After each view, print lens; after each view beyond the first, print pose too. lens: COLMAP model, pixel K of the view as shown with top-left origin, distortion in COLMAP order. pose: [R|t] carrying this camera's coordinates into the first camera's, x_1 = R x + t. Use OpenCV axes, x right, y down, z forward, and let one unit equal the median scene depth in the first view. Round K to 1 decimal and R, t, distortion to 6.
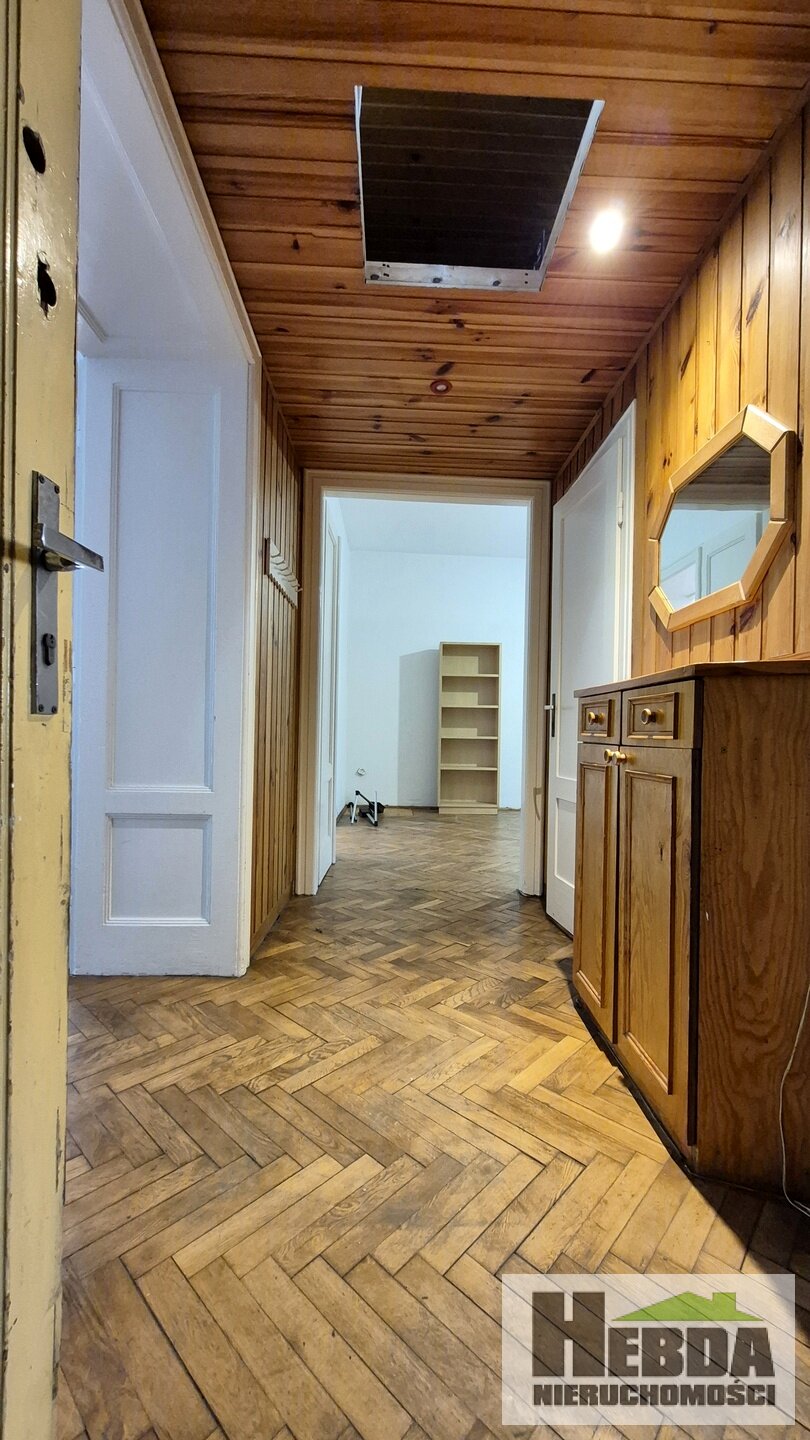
lens RADIAL K [[567.9, 0, 414.6], [0, 567.9, 735.2], [0, 0, 1]] dist [0.000301, -0.000843]
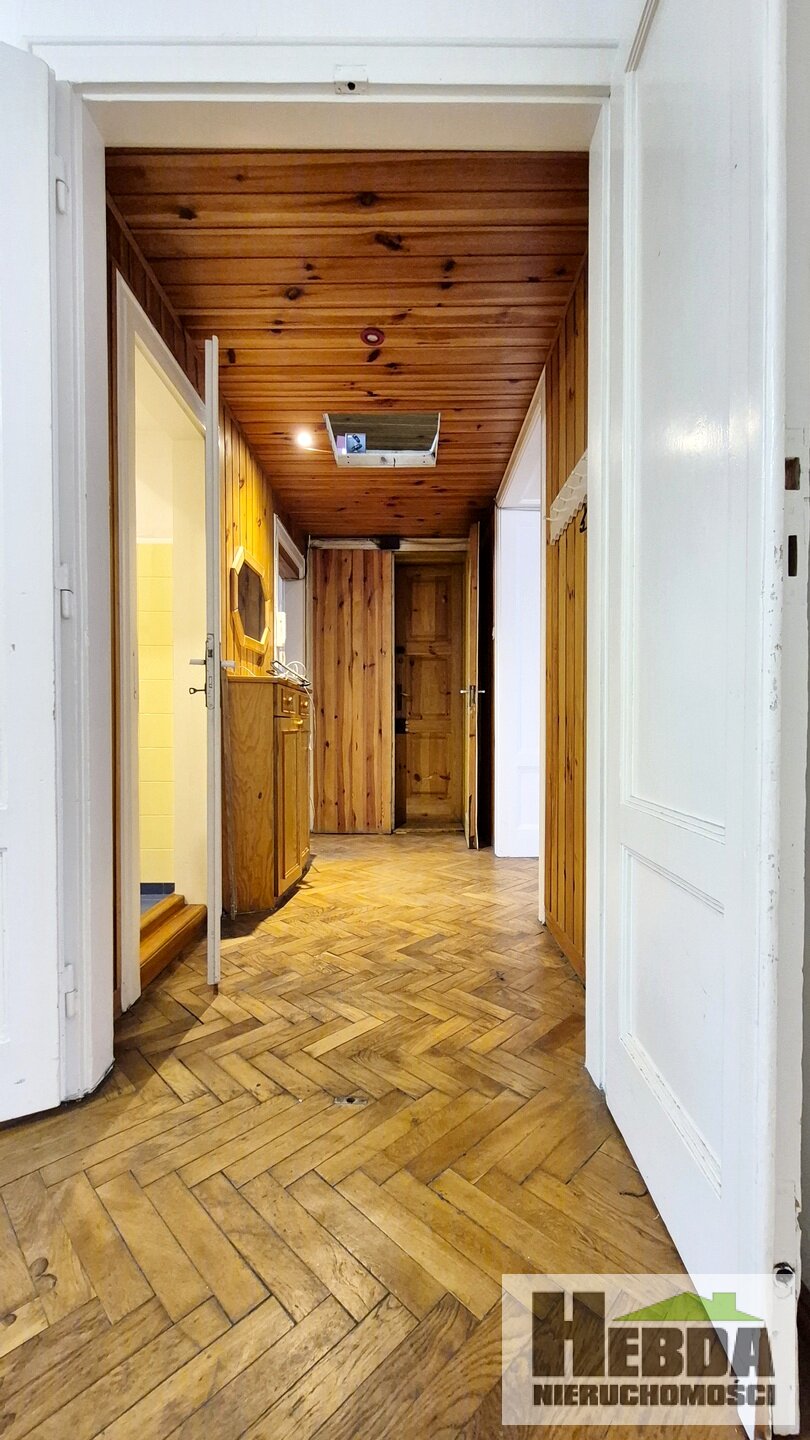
lens RADIAL K [[567.9, 0, 414.6], [0, 567.9, 735.2], [0, 0, 1]] dist [0.000301, -0.000843]
pose [[-0.999232, -0.019946, 0.033740, -0.089830], [-0.019380, 0.999668, 0.017007, 0.029281], [-0.034068, 0.016340, -0.999286, 2.612994]]
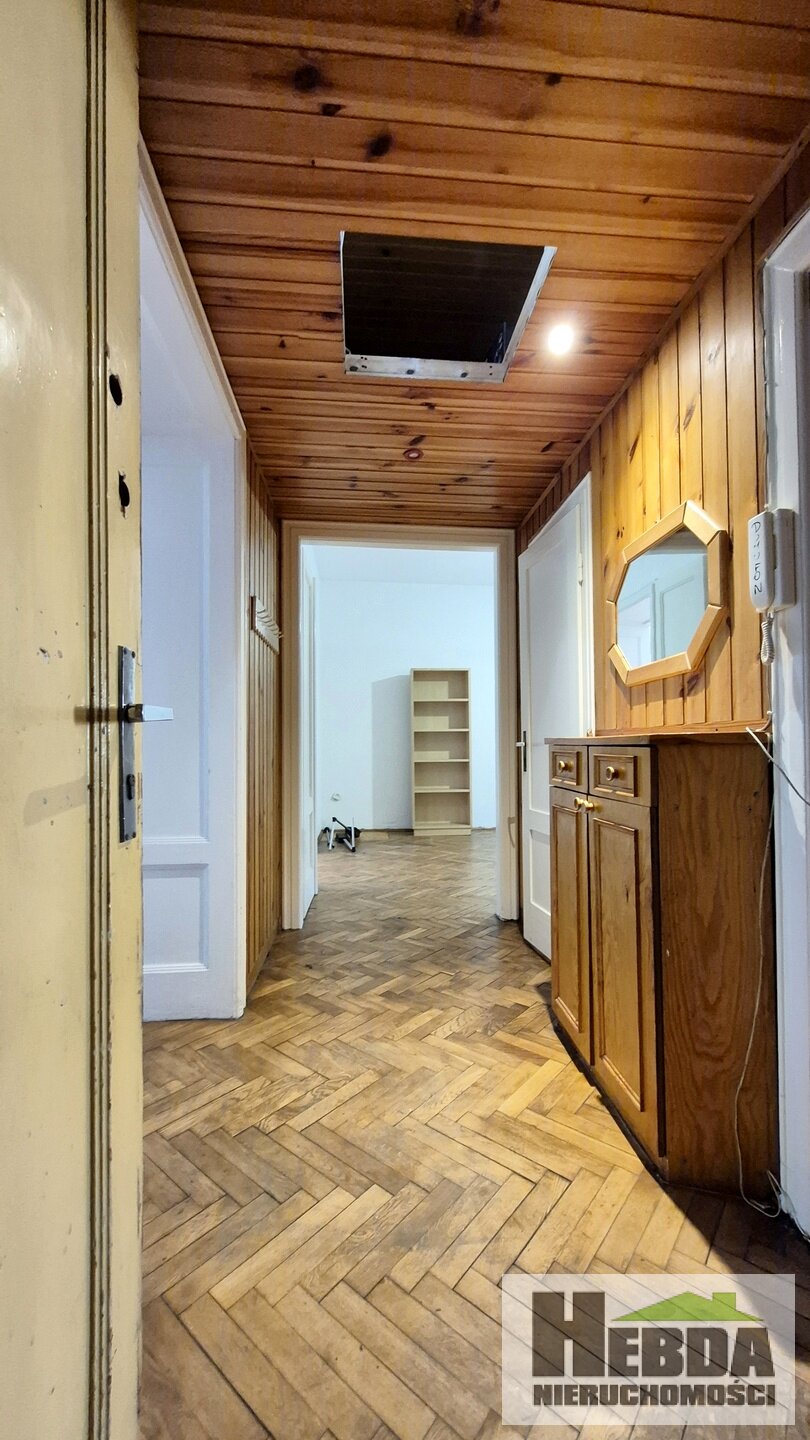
lens RADIAL K [[567.9, 0, 414.6], [0, 567.9, 735.2], [0, 0, 1]] dist [0.000301, -0.000843]
pose [[0.998085, -0.025277, 0.056458, -0.034502], [0.026551, 0.999407, -0.021925, -0.075778], [-0.055870, 0.023382, 0.998164, -0.088292]]
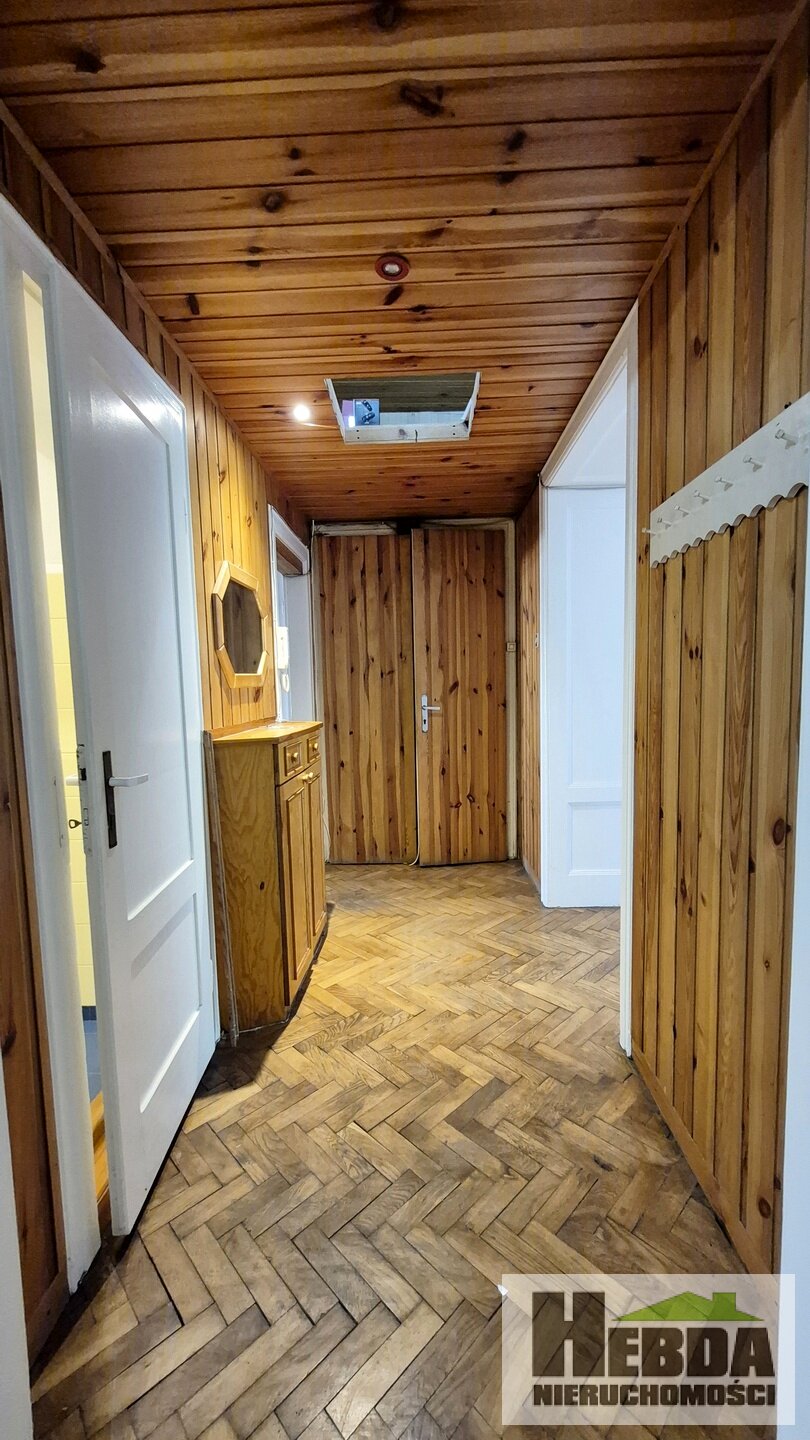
lens RADIAL K [[567.9, 0, 414.6], [0, 567.9, 735.2], [0, 0, 1]] dist [0.000301, -0.000843]
pose [[-0.998486, -0.001337, 0.054985, -0.019233], [0.003744, 0.995732, 0.092212, -0.199262], [-0.054874, 0.092279, -0.994220, 2.268273]]
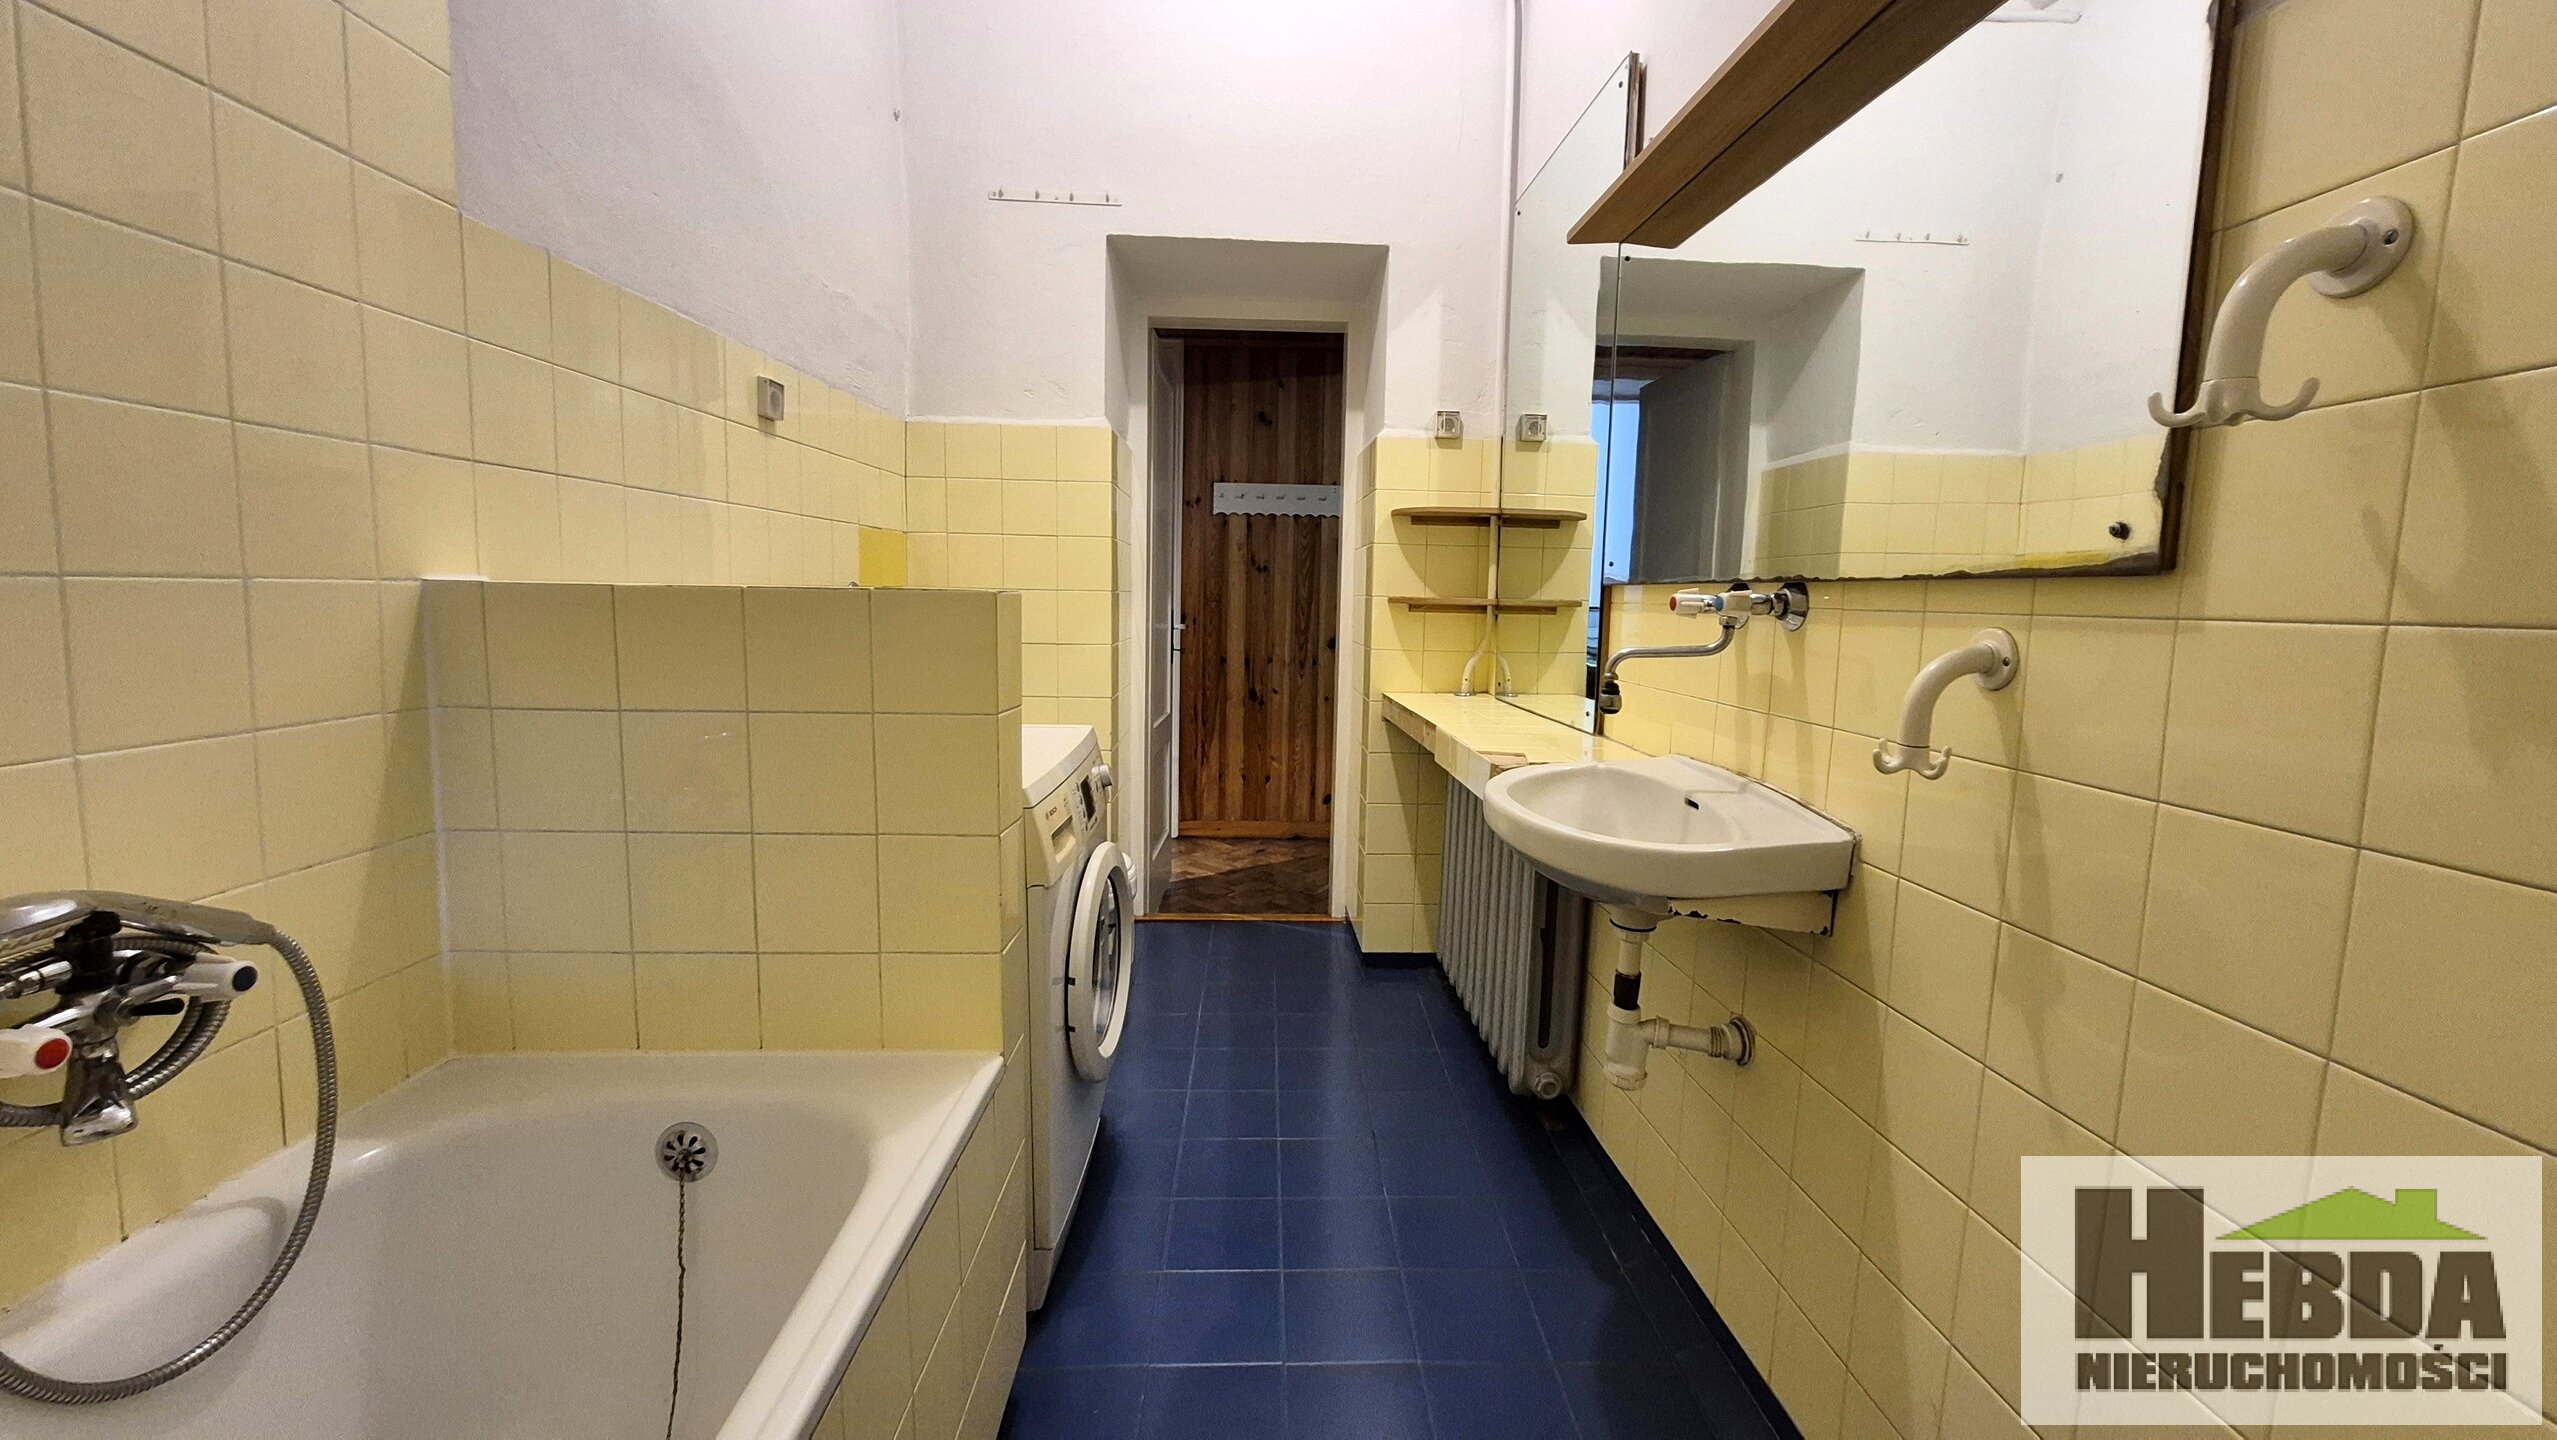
lens RADIAL K [[999.6, 0, 1307.4], [0, 999.6, 709.4], [0, 0, 1]] dist [-0.000751, -0.000141]
pose [[0.029354, 0.092898, -0.995243, 2.372416], [-0.020486, 0.995519, 0.092320, -0.113329], [0.999359, 0.017678, 0.031125, 1.508844]]
